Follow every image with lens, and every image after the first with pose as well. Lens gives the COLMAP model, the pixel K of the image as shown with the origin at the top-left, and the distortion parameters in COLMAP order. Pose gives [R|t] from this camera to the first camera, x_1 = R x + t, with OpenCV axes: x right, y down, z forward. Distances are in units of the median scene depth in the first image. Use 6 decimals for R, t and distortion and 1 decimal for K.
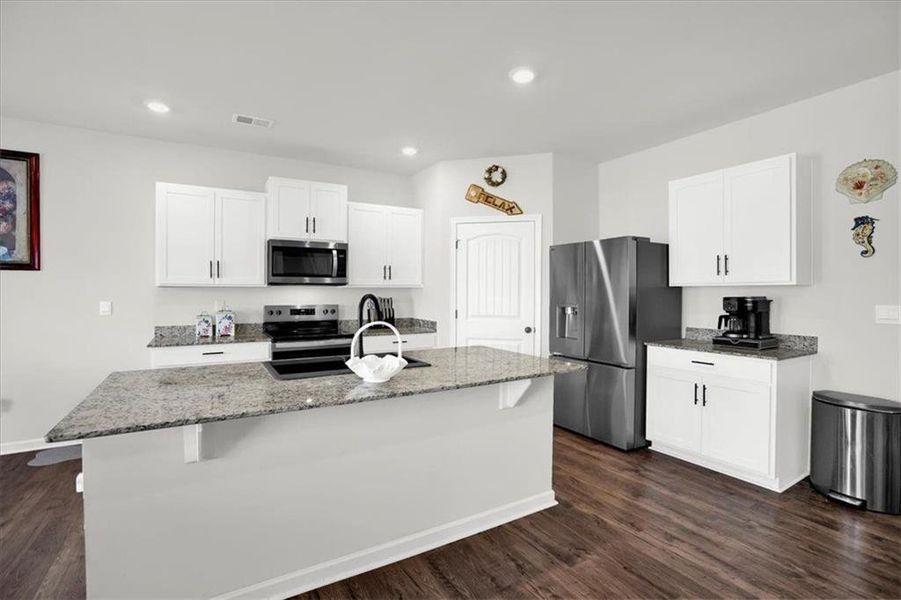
lens RADIAL K [[417.1, 0, 445.6], [0, 417.1, 291.3], [0, 0, 1]] dist [-0.026804, 0.008645]
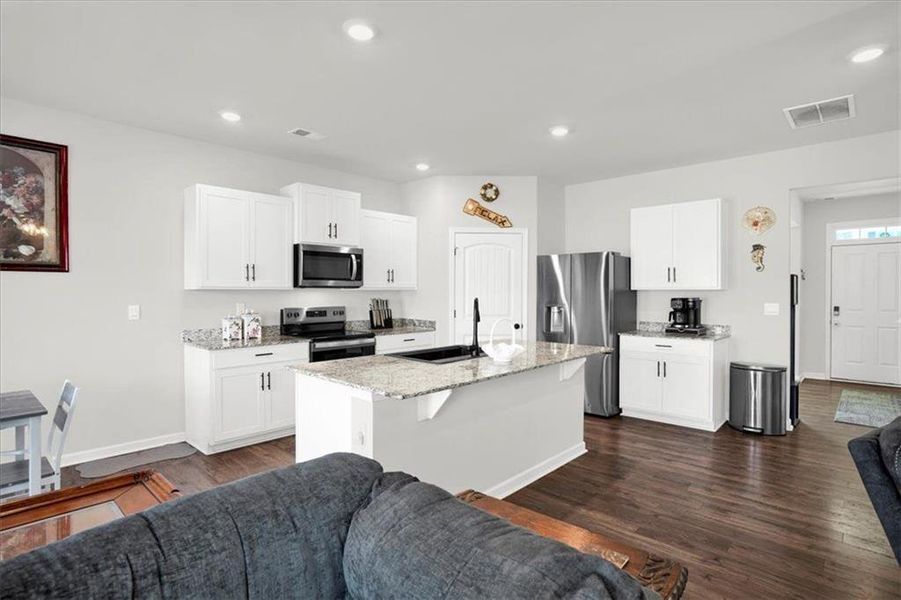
lens RADIAL K [[462.3, 0, 447.9], [0, 462.3, 293.9], [0, 0, 1]] dist [-0.012775, 0.002151]
pose [[0.956614, -0.001523, 0.291353, -0.427687], [-0.000432, 0.999978, 0.006646, -0.008641], [-0.291357, -0.006483, 0.956592, -0.218419]]
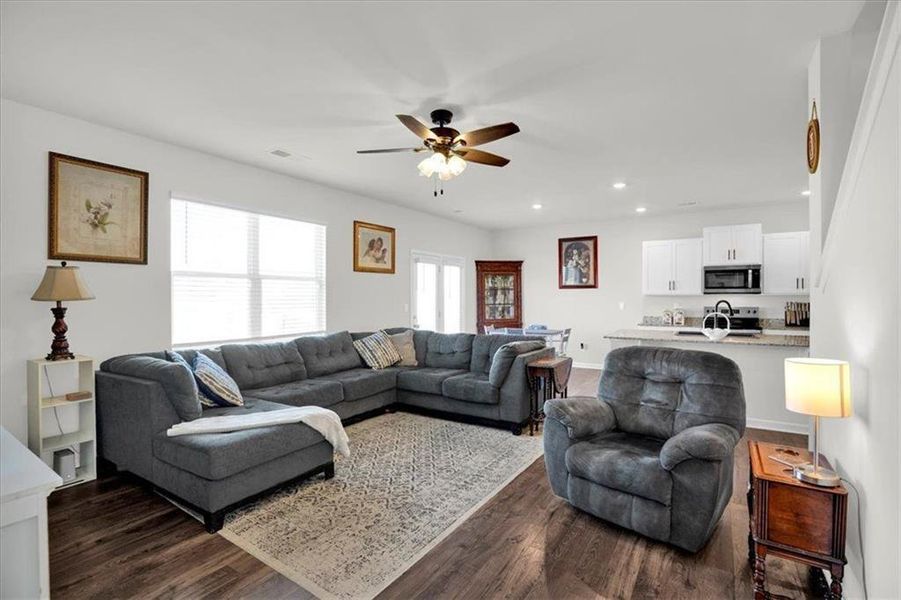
lens RADIAL K [[427.4, 0, 454.5], [0, 427.4, 300.9], [0, 0, 1]] dist [-0.039619, 0.010809]
pose [[0.464331, 0.007262, -0.885632, 0.638754], [0.000180, 0.999966, 0.008293, -0.001283], [0.885662, -0.004010, 0.464314, -0.698057]]
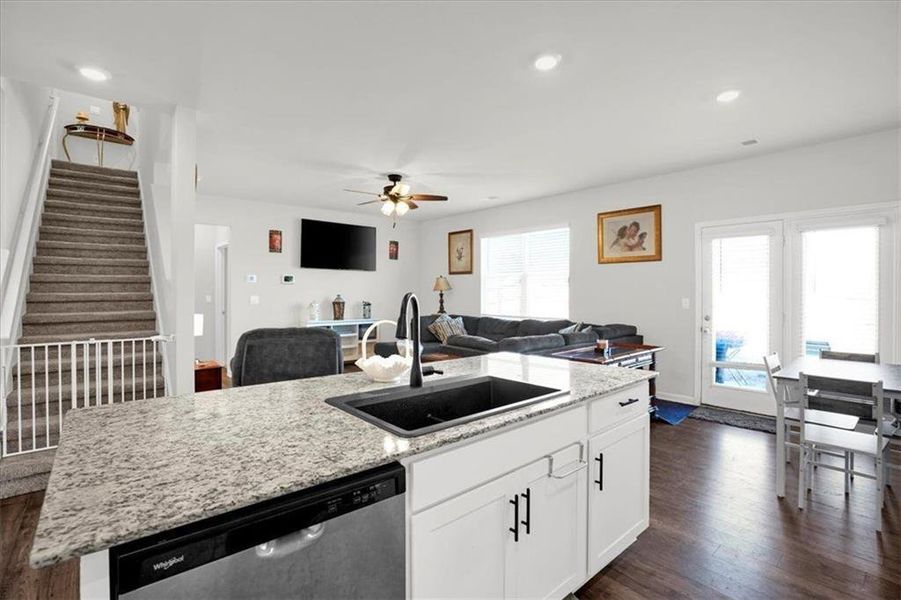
lens RADIAL K [[417.1, 0, 445.2], [0, 417.1, 292.0], [0, 0, 1]] dist [-0.026804, 0.008645]
pose [[-0.982908, 0.007523, -0.183943, -0.056216], [0.005389, 0.999912, 0.012097, -0.014538], [0.184018, 0.010899, -0.982862, 1.058273]]
